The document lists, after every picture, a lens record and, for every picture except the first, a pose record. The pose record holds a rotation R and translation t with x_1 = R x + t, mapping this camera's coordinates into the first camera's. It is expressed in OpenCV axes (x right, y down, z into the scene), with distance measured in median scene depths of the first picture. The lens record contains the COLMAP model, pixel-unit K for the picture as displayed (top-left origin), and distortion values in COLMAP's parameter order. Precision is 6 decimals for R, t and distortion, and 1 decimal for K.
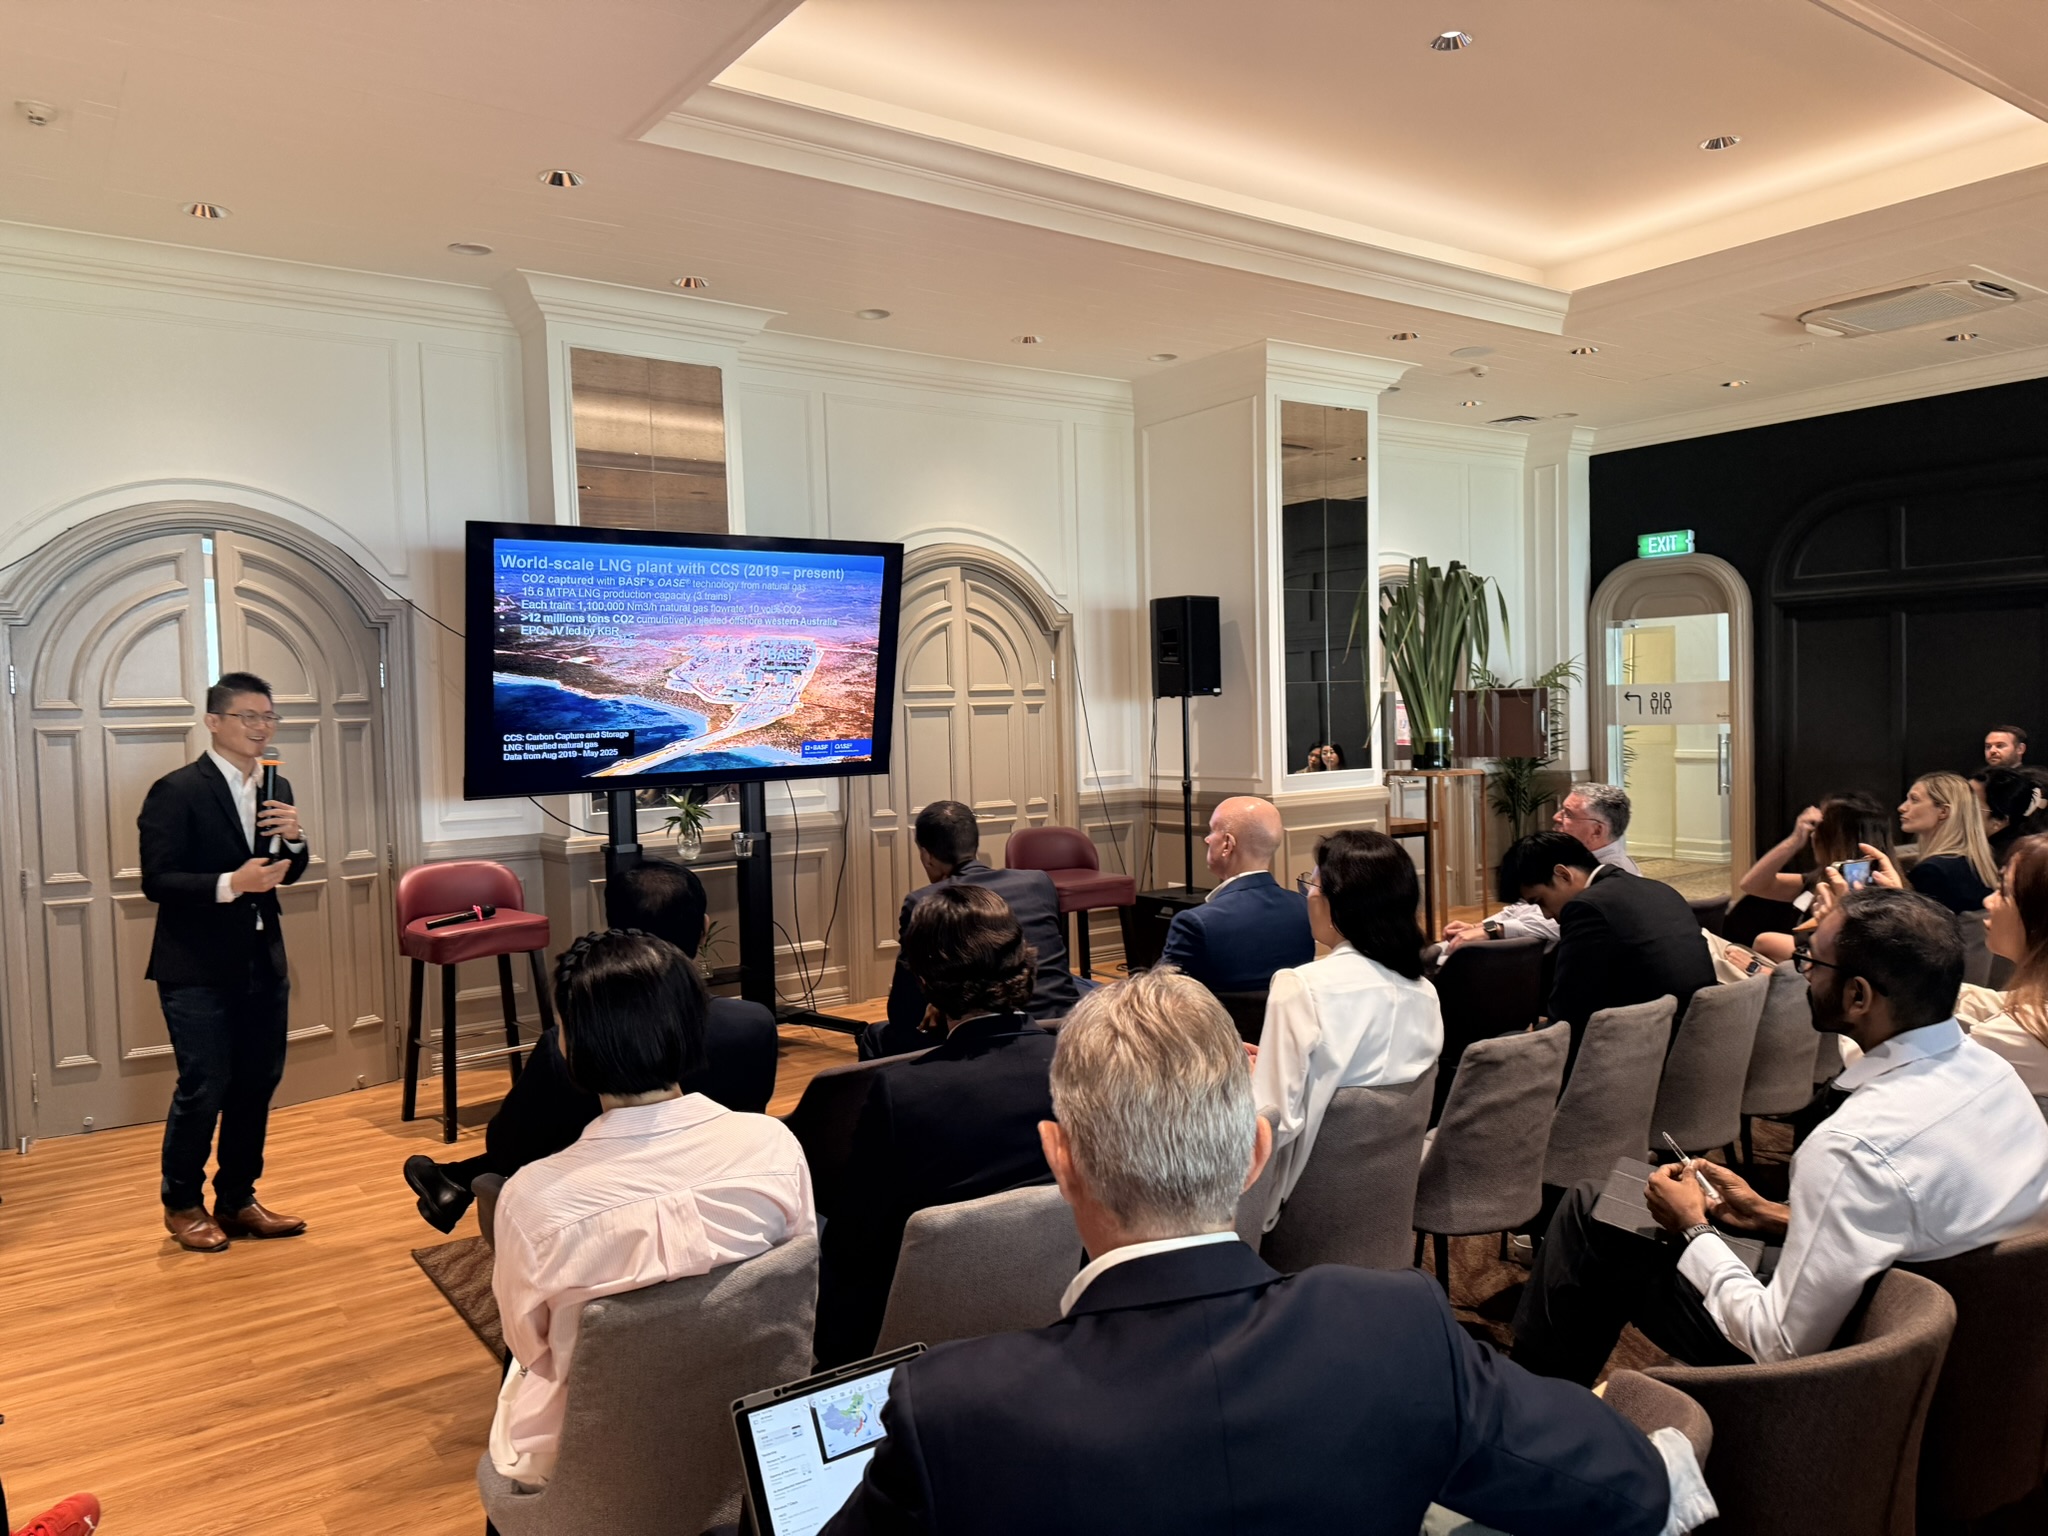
lens RADIAL K [[1451.2, 0, 1034.3], [0, 1451.2, 767.9], [0, 0, 1]] dist [0.039688, -0.015558]
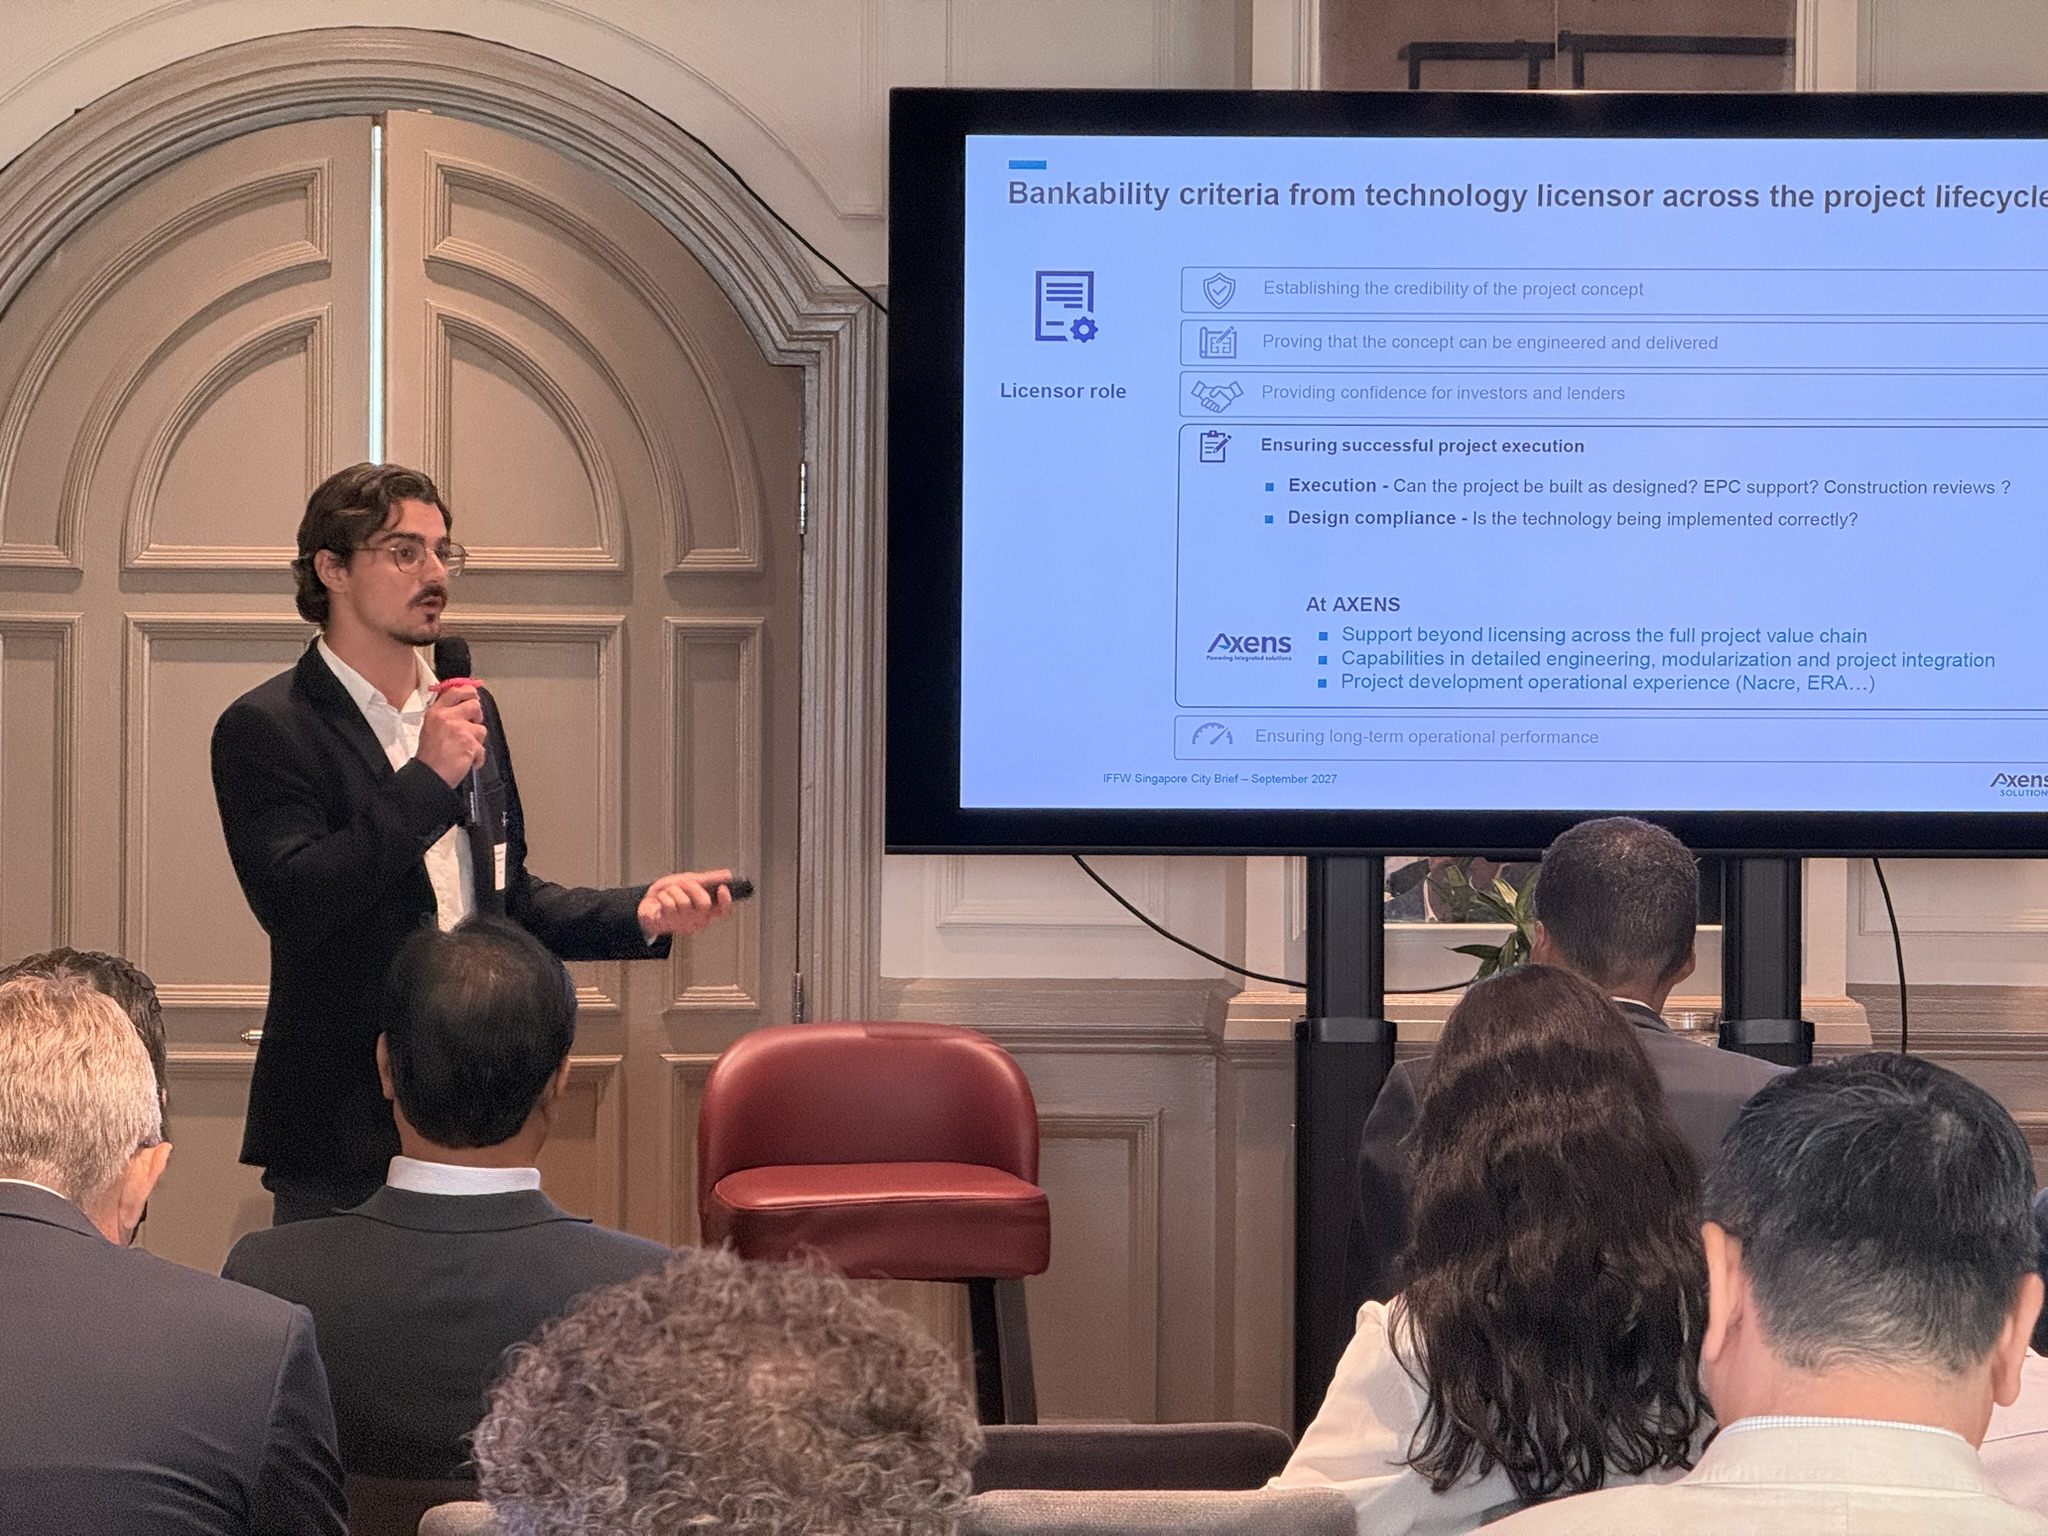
lens RADIAL K [[7039.9, 0, 1027.9], [0, 7039.9, 773.2], [0, 0, 1]] dist [0.466046, 0.000000]
pose [[0.837583, 0.047490, -0.544242, 0.556649], [-0.057783, 0.998328, -0.001814, 0.003287], [0.543246, 0.032967, 0.838926, -0.420879]]
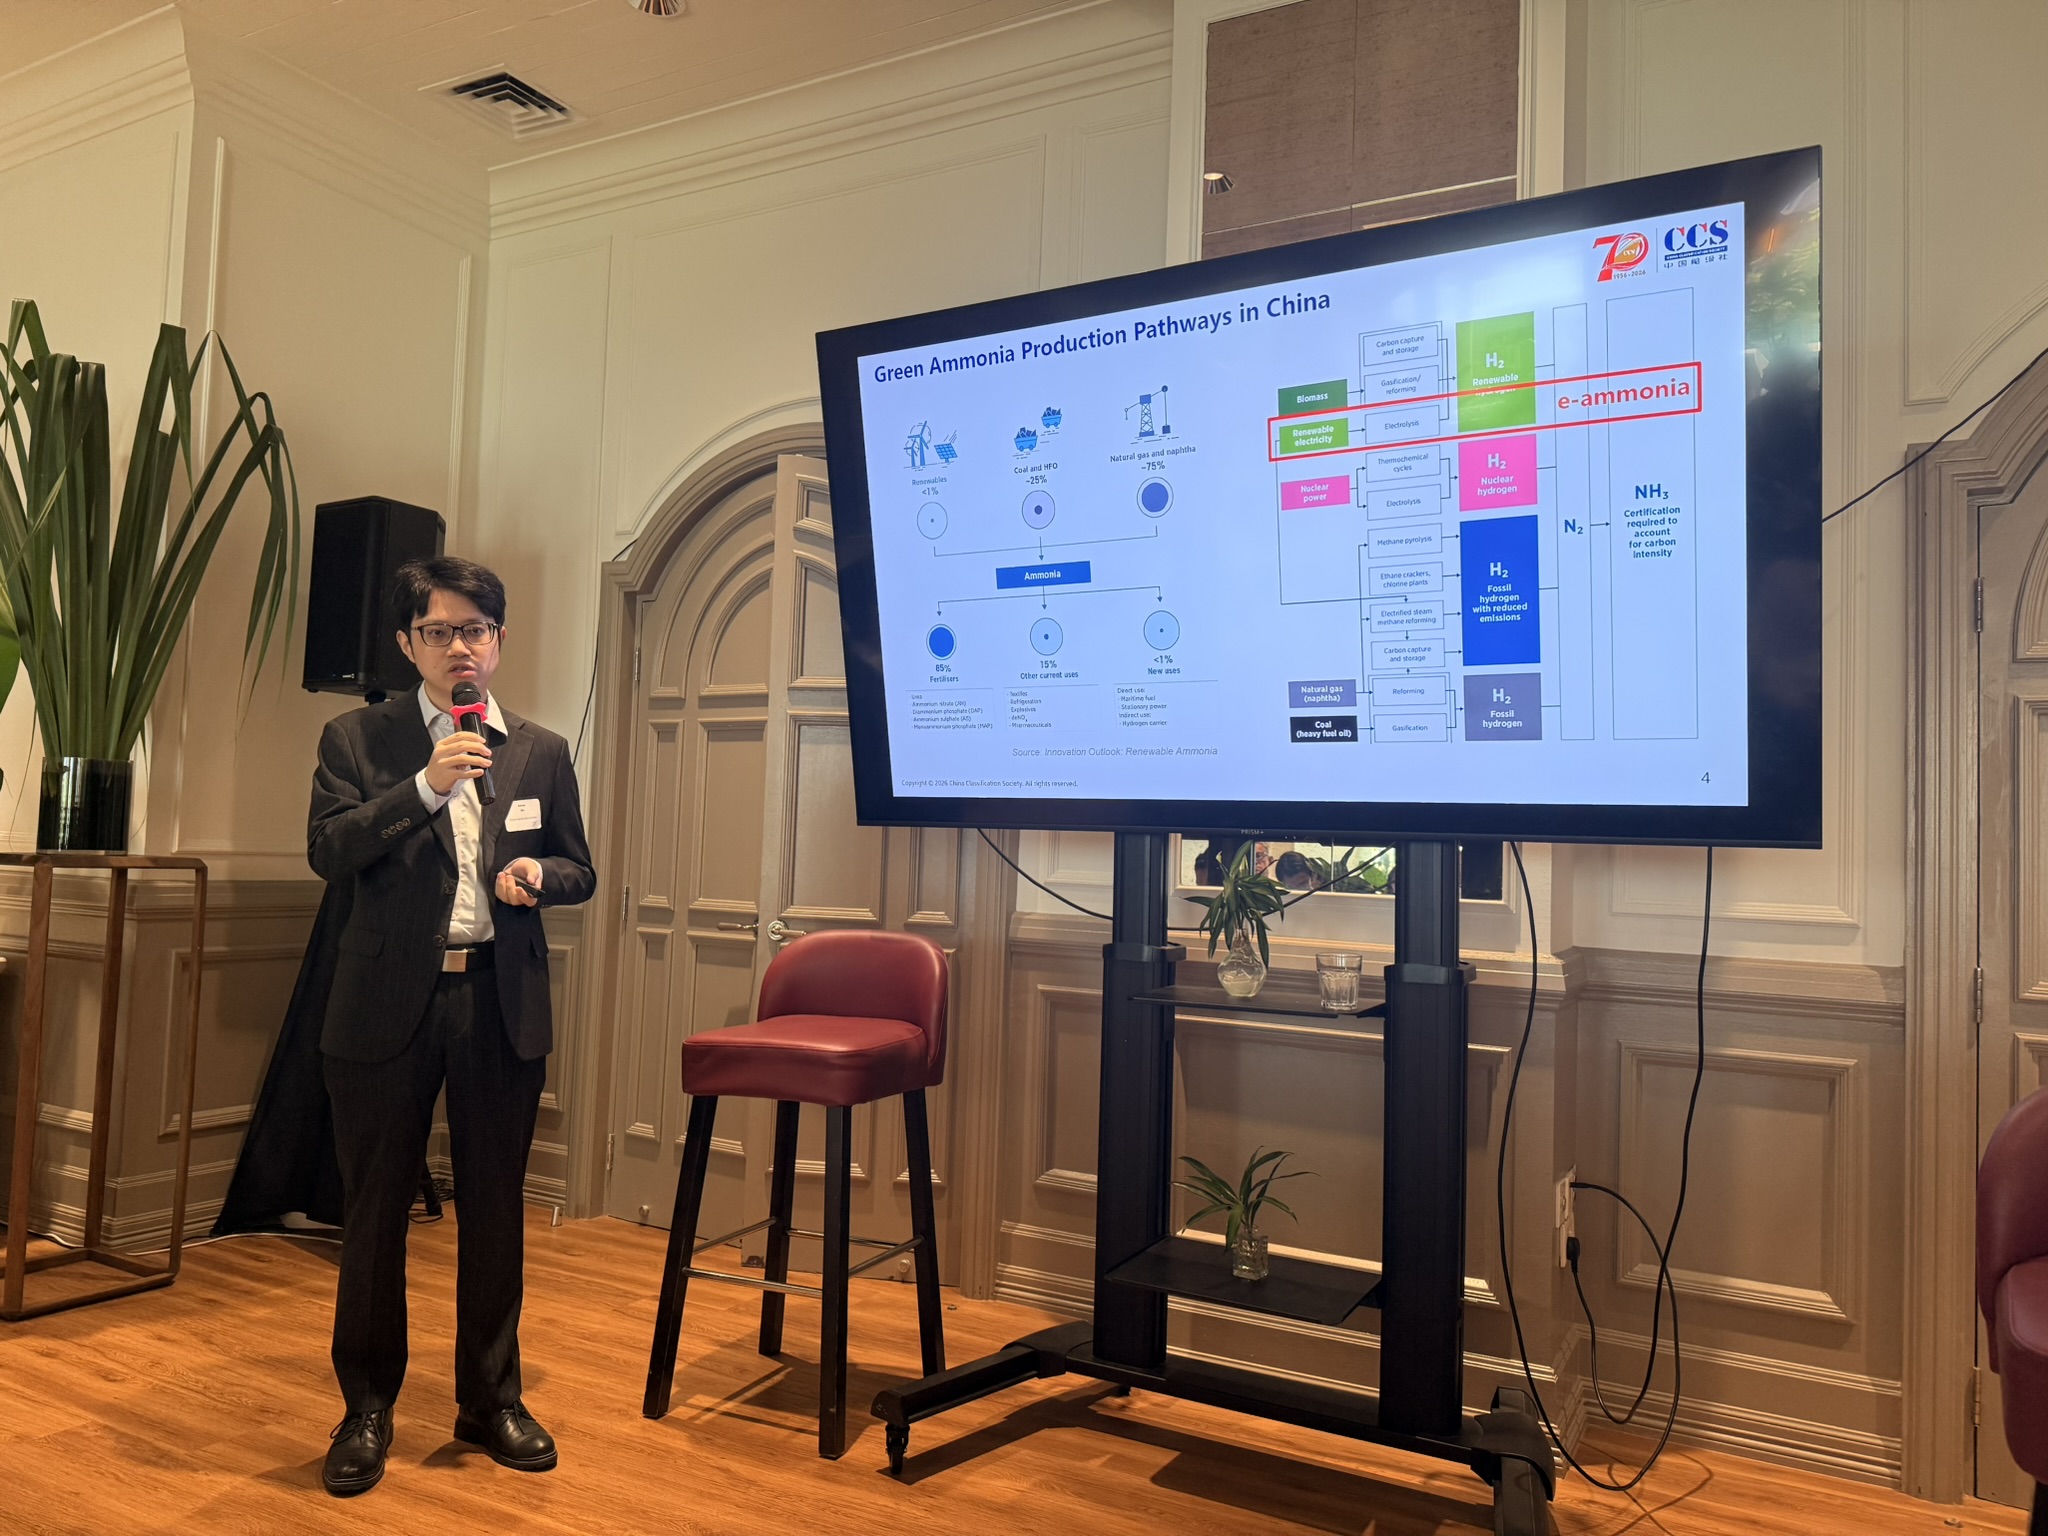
lens RADIAL K [[1451.2, 0, 1006.2], [0, 1451.2, 766.1], [0, 0, 1]] dist [0.039688, -0.015558]
pose [[0.419560, -0.012418, -0.907643, 0.152568], [-0.092531, 0.994113, -0.056374, 0.025112], [0.902999, 0.107638, 0.415940, 0.769007]]
